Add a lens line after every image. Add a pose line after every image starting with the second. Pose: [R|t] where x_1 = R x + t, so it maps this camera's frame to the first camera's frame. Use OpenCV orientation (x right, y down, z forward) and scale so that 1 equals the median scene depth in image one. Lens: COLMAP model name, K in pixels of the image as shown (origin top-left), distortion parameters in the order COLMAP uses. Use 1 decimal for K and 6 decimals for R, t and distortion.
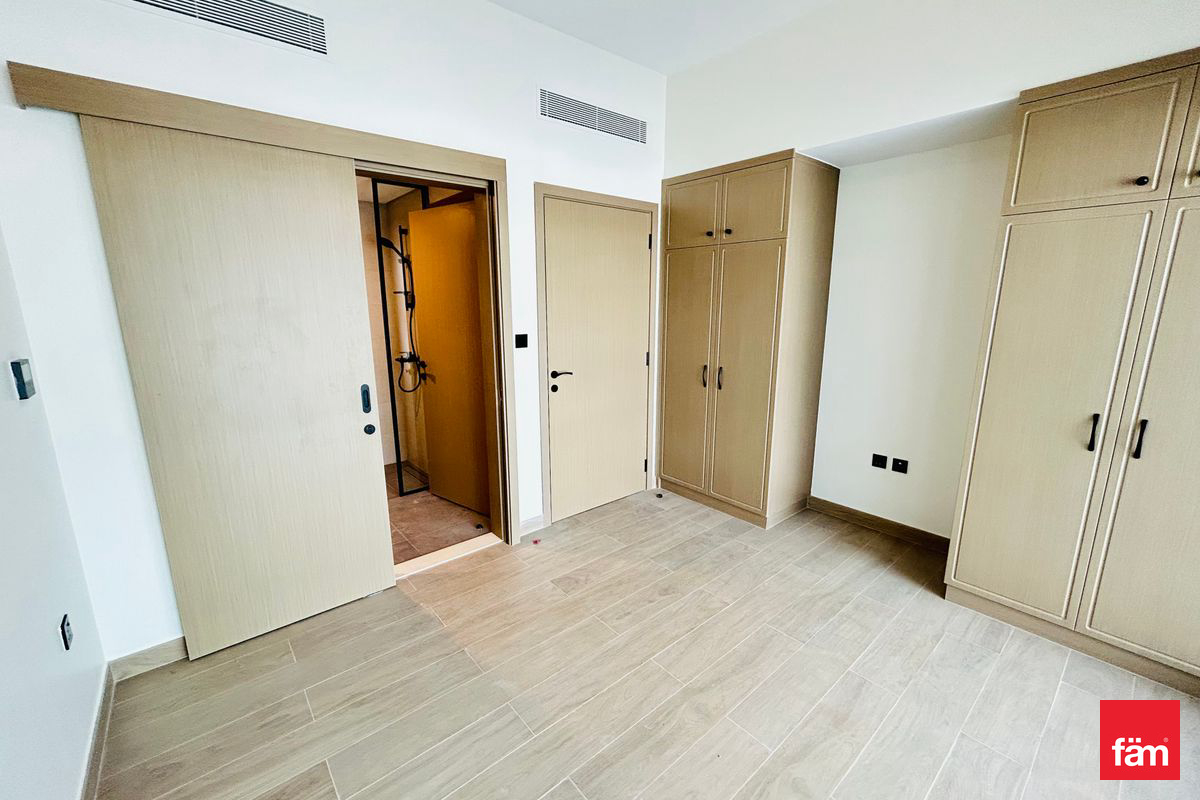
lens RADIAL K [[486.3, 0, 600.0], [0, 486.3, 400.0], [0, 0, 1]] dist [0.012529, -0.006555]
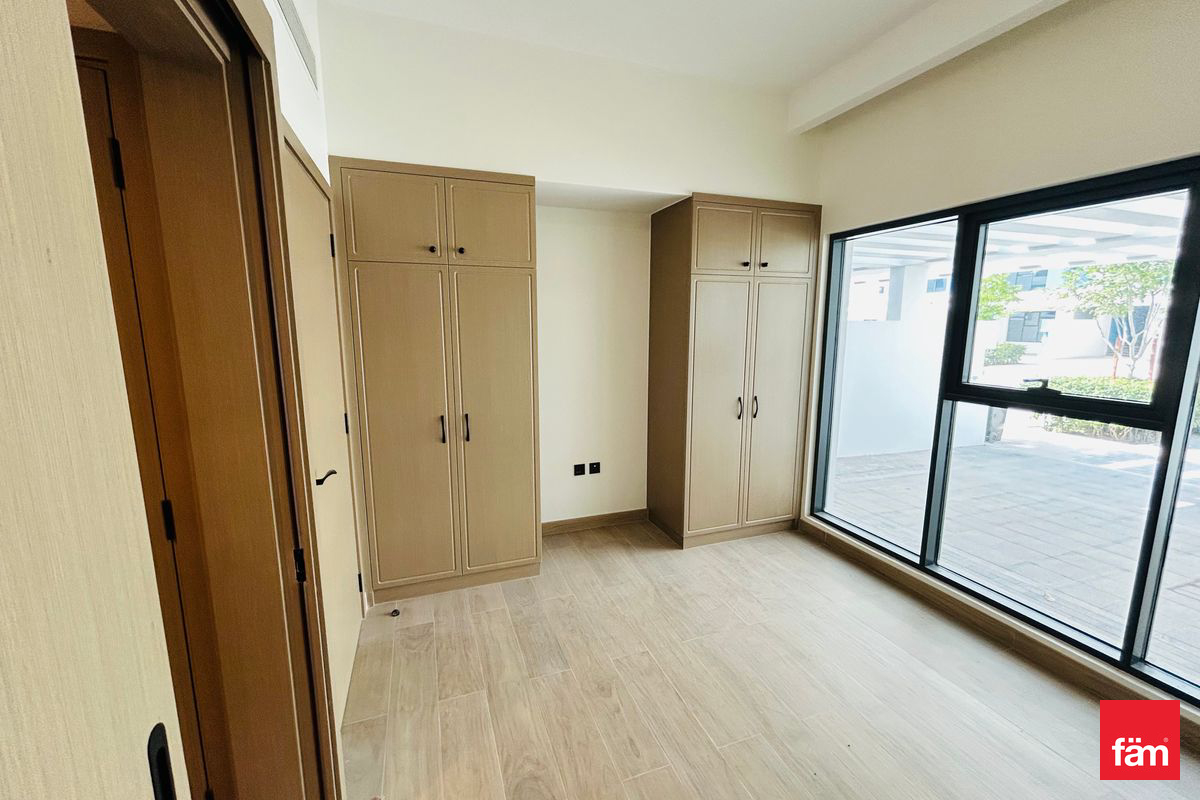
lens RADIAL K [[486.3, 0, 600.0], [0, 486.3, 400.0], [0, 0, 1]] dist [0.012529, -0.006555]
pose [[0.348366, -0.147782, 0.925636, -0.457484], [0.189061, 0.978277, 0.085032, -0.126752], [-0.918094, 0.145379, 0.368739, 0.525016]]
